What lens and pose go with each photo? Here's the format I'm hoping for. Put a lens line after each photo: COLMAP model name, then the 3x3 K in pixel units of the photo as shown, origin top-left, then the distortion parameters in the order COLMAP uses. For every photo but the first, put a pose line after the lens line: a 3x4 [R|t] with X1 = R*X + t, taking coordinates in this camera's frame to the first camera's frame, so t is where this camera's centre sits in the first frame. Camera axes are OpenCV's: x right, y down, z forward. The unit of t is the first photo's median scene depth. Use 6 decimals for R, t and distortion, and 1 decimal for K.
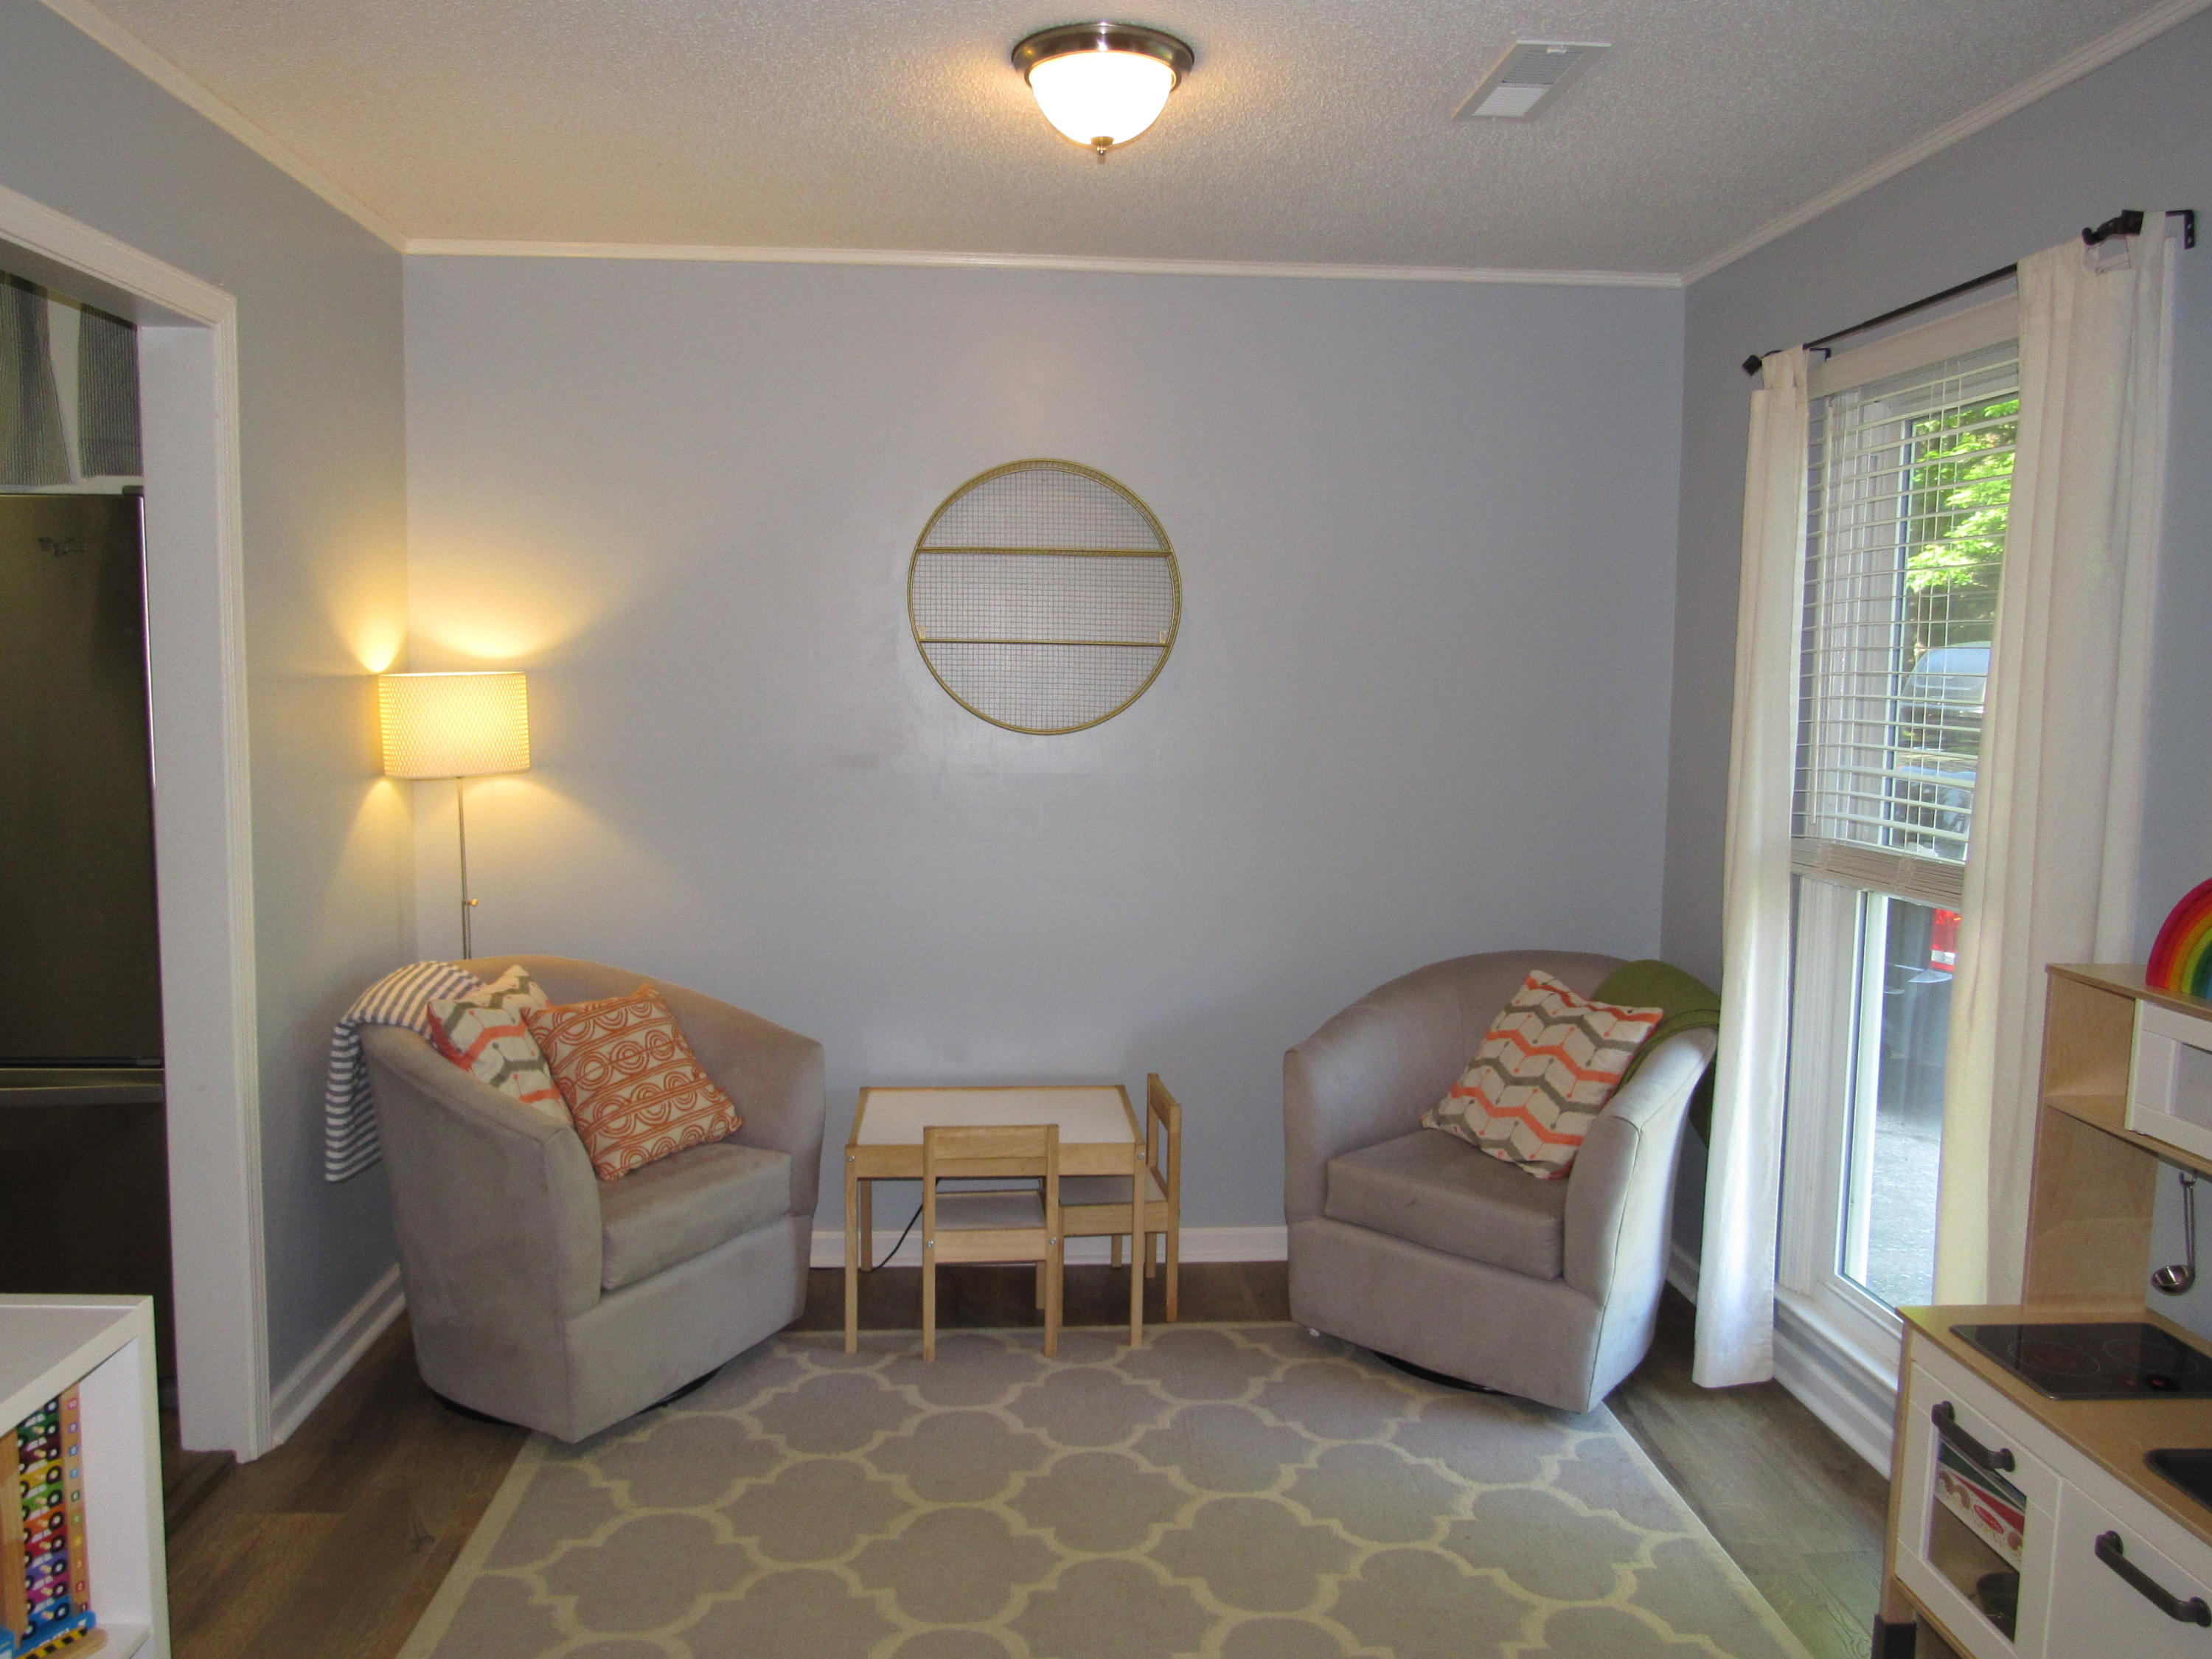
lens RADIAL K [[1594.2, 0, 1097.8], [0, 1594.2, 827.7], [0, 0, 1]] dist [-0.010536, 0.011239]
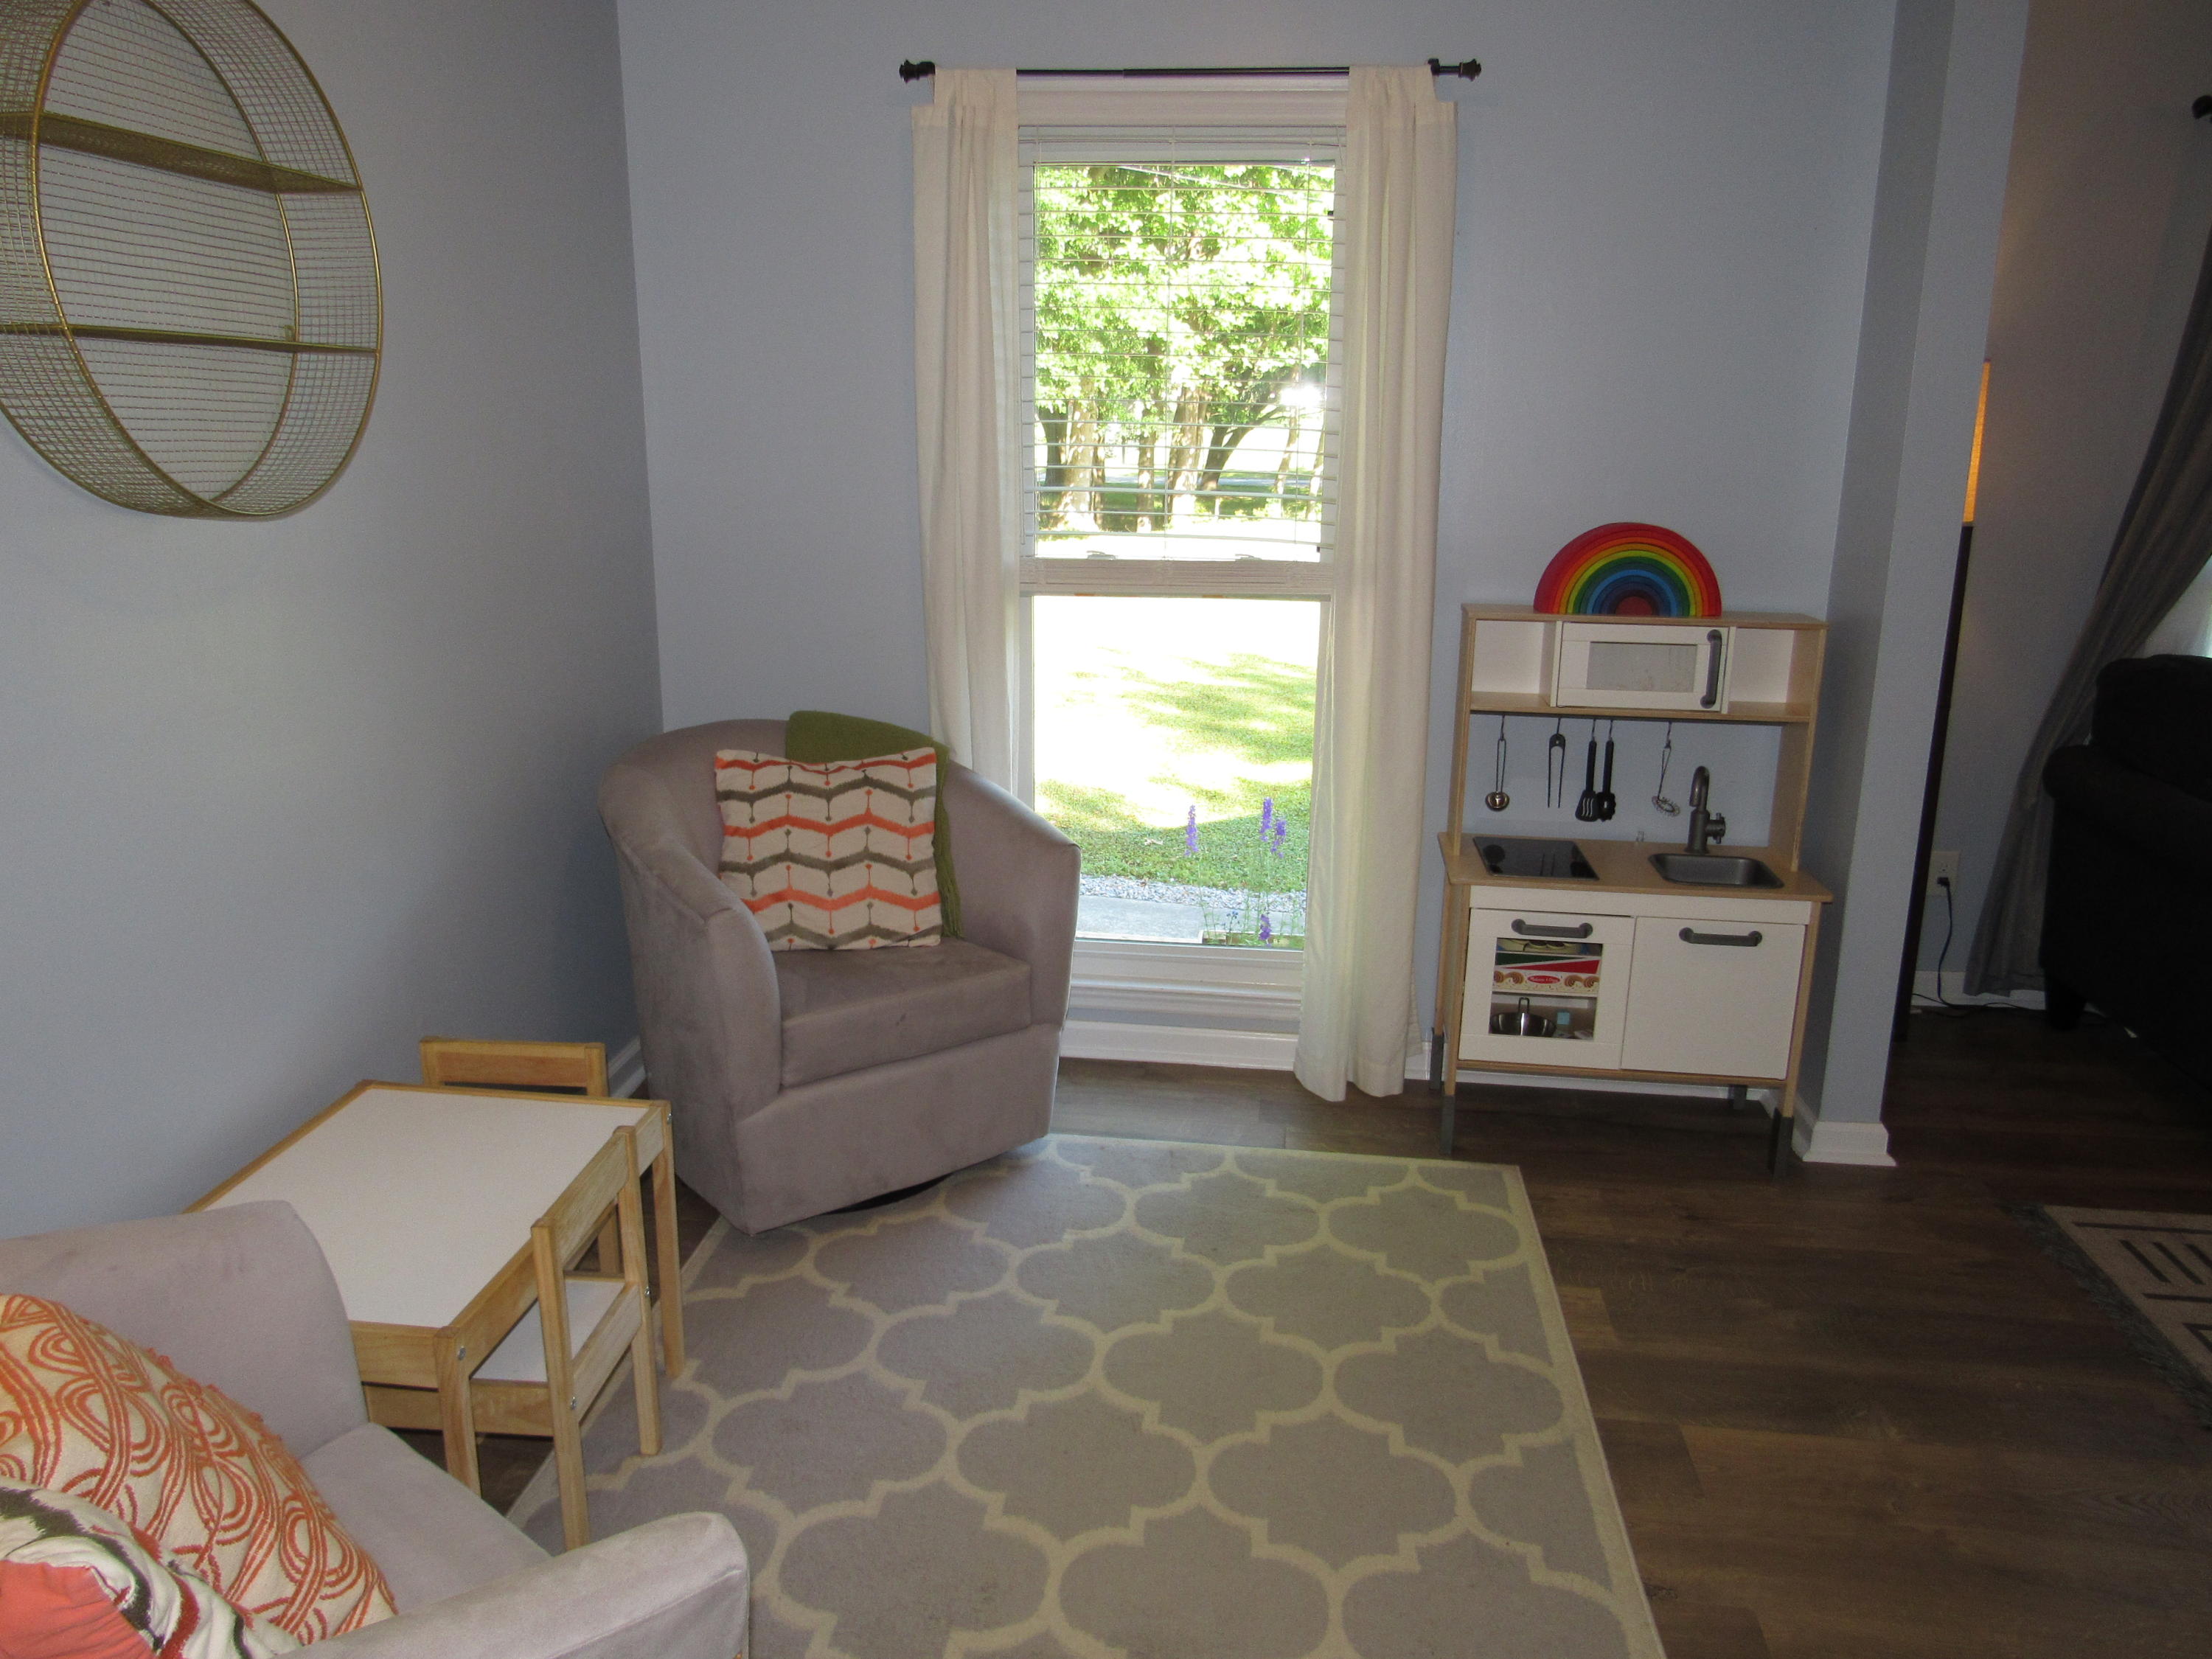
lens RADIAL K [[1594.2, 0, 1098.7], [0, 1594.2, 826.1], [0, 0, 1]] dist [-0.010536, 0.011239]
pose [[0.185235, -0.255676, 0.948851, -0.587466], [0.087425, 0.966020, 0.243235, -0.072178], [-0.978798, 0.037898, 0.201293, 0.703233]]
